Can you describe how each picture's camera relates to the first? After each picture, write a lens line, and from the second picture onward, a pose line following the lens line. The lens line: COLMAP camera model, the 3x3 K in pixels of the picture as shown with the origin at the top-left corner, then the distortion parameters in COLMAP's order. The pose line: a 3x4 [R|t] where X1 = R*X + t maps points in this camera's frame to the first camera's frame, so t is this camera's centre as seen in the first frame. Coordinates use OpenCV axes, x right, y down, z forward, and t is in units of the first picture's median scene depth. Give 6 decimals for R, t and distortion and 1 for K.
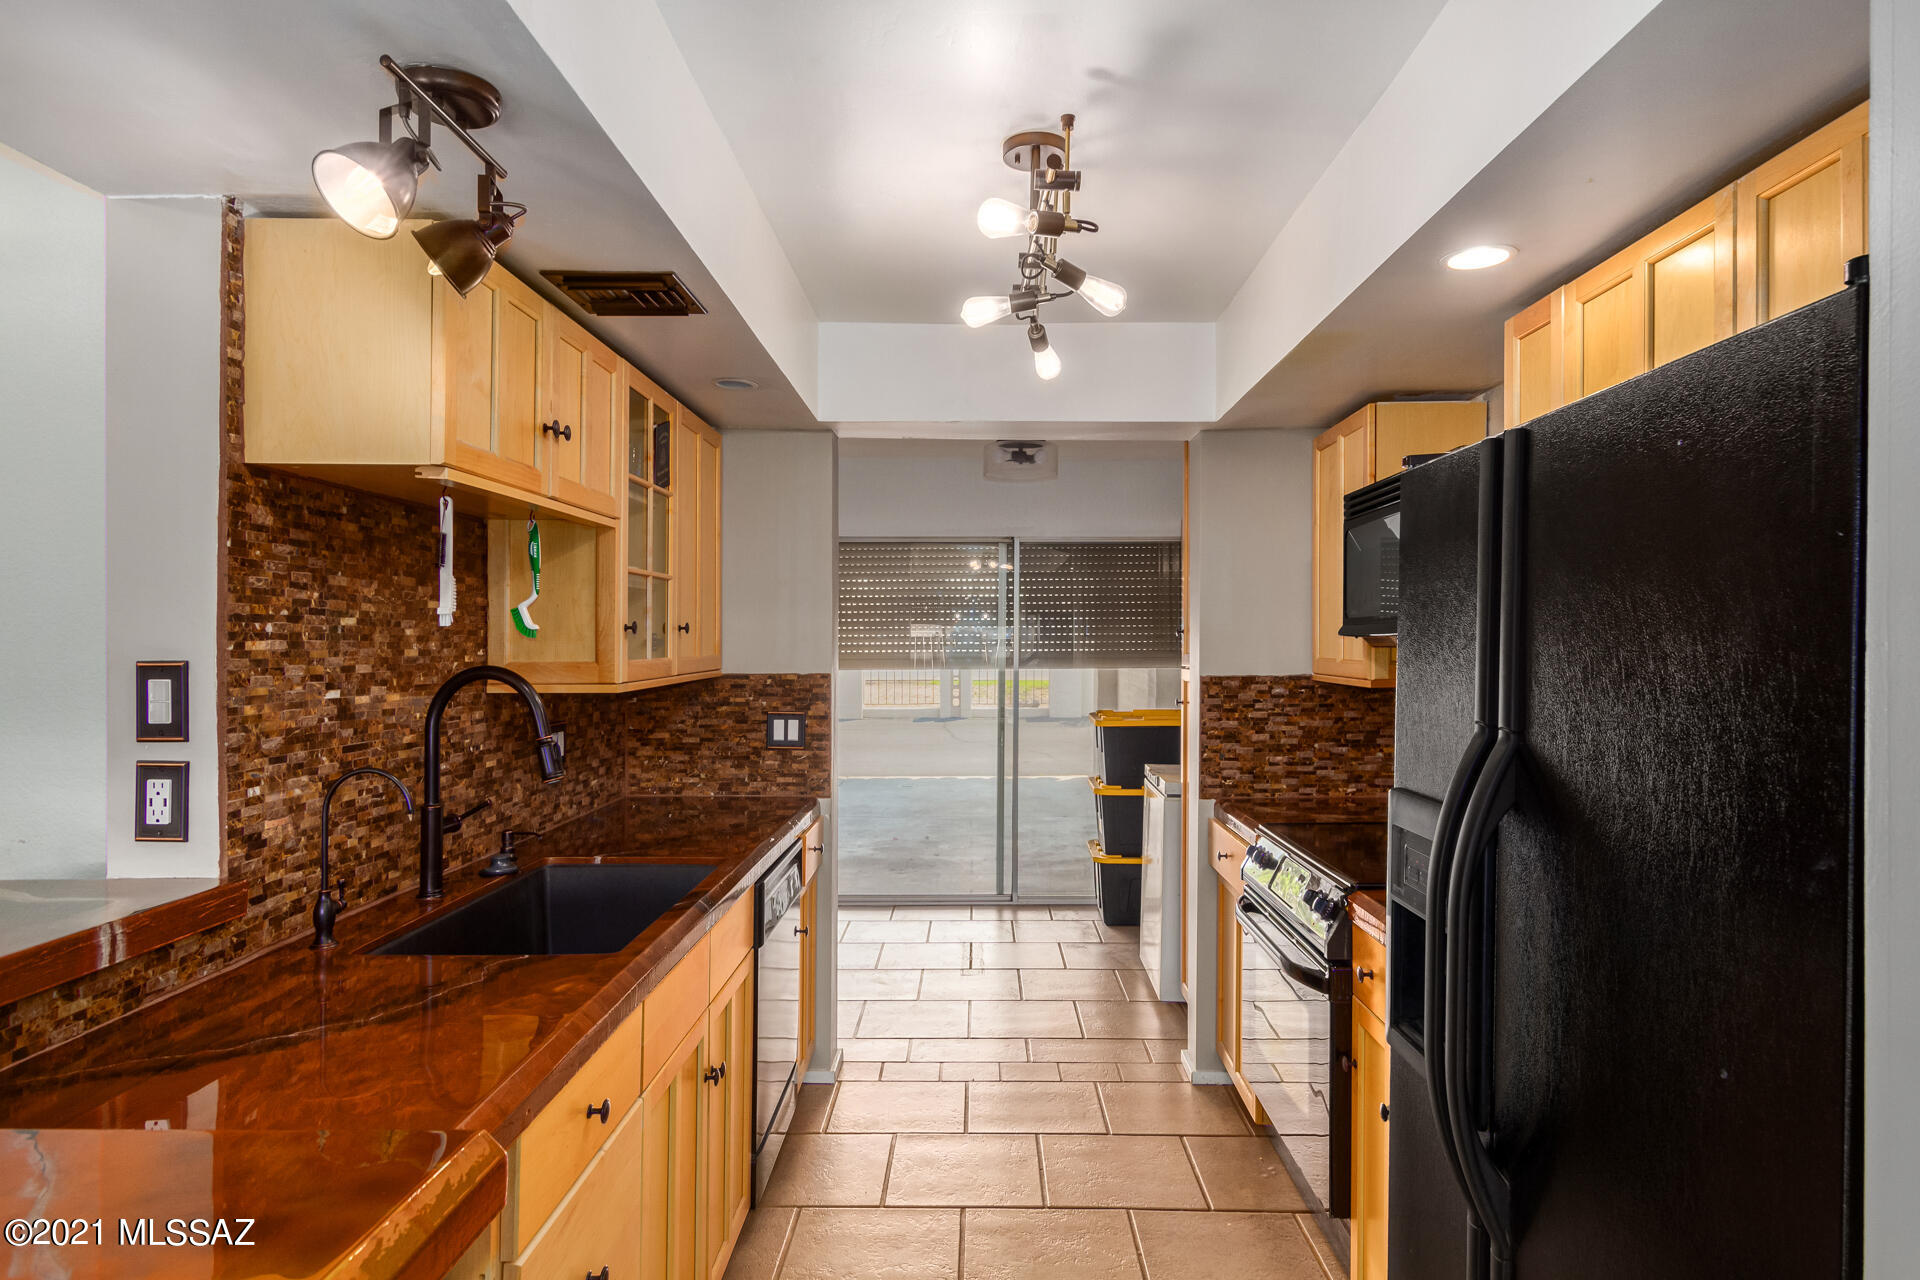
lens RADIAL K [[1087.8, 0, 961.0], [0, 1087.8, 652.8], [0, 0, 1]] dist [0.005686, -0.000170]
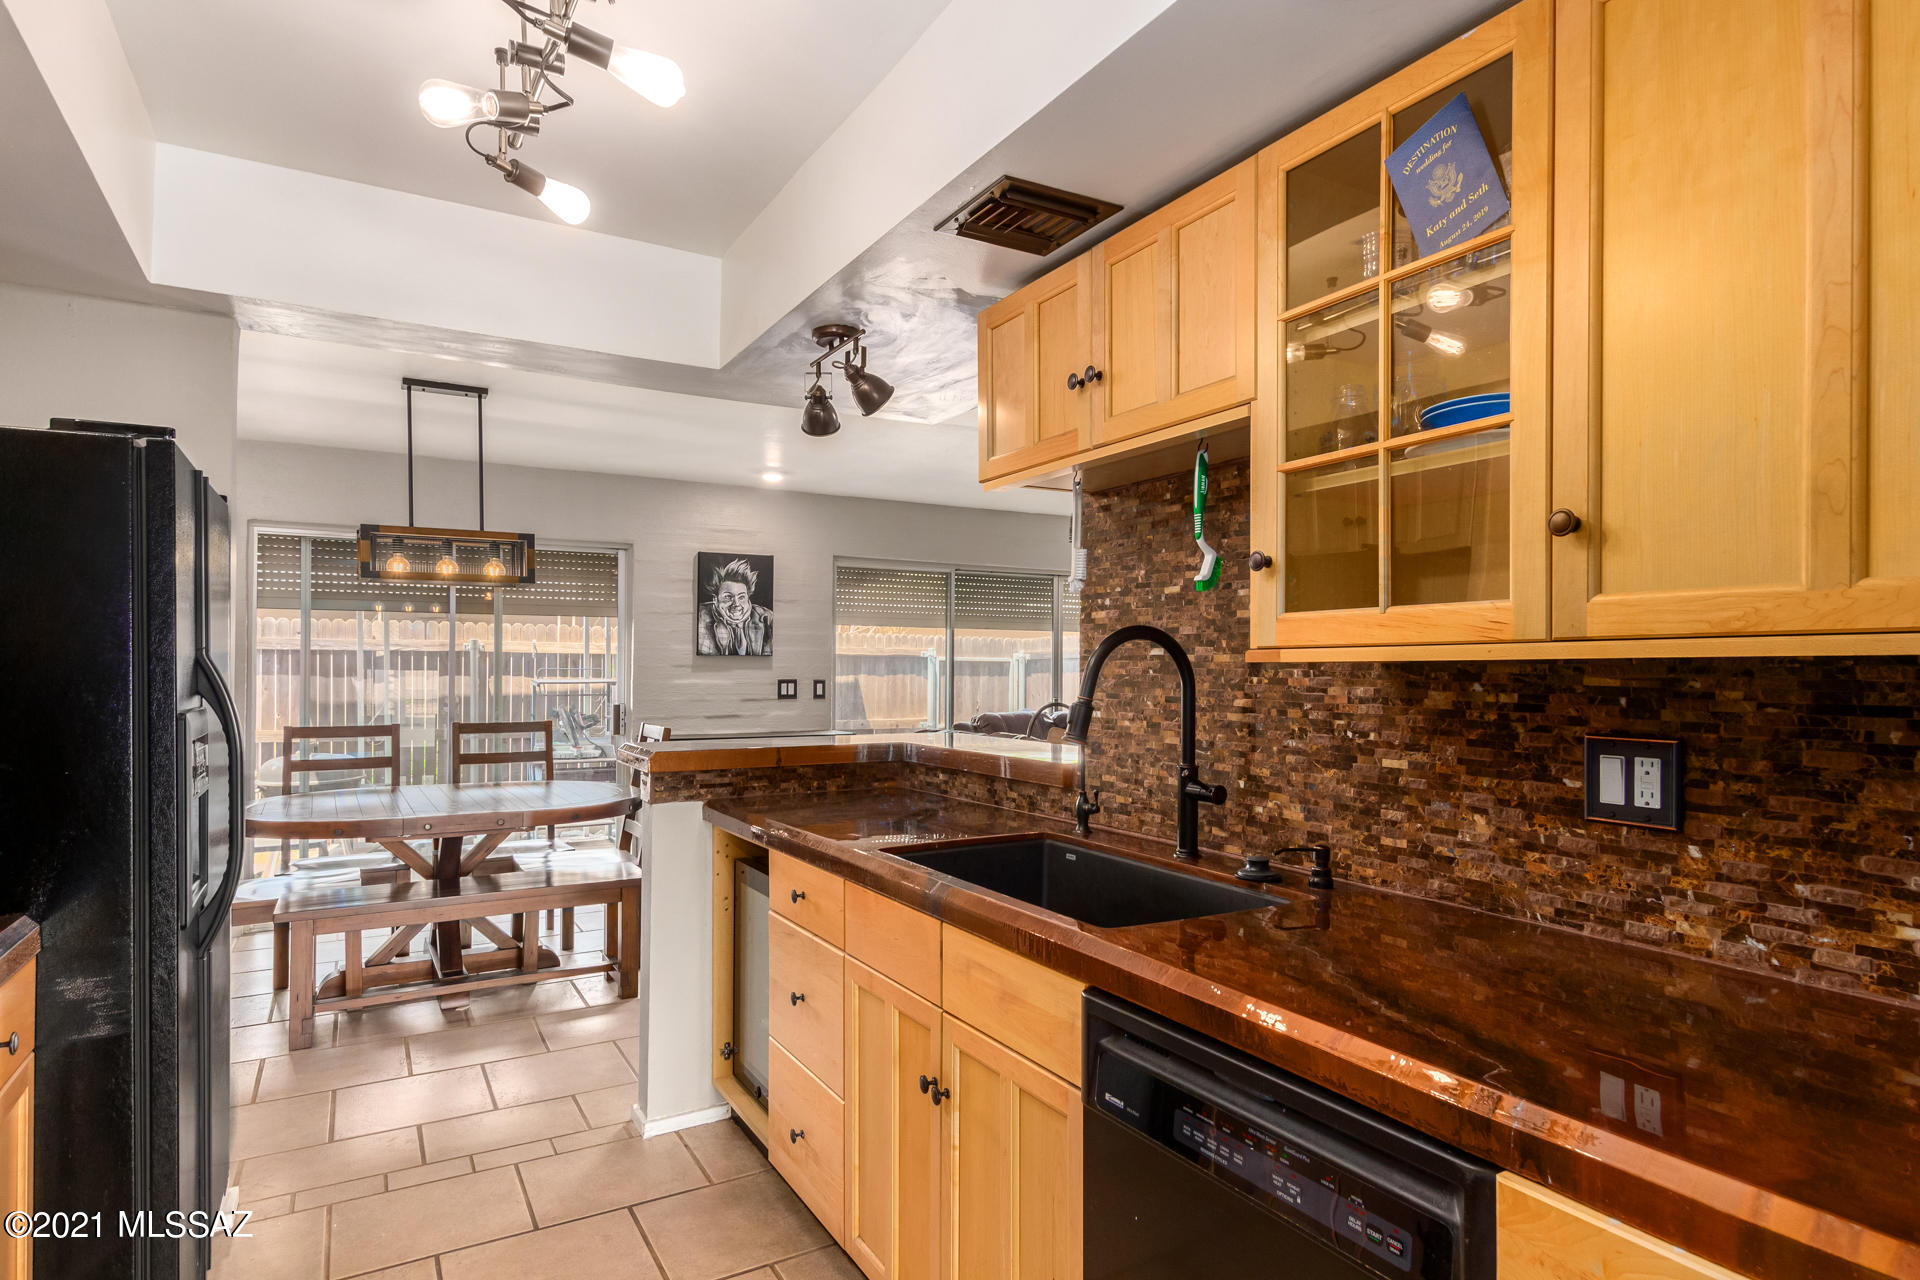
lens RADIAL K [[1087.8, 0, 961.0], [0, 1087.8, 652.8], [0, 0, 1]] dist [0.005686, -0.000170]
pose [[-0.861557, -0.010124, -0.507559, 0.225631], [-0.009544, 0.999947, -0.003747, 0.046246], [0.507571, 0.001616, -0.861609, 1.933219]]
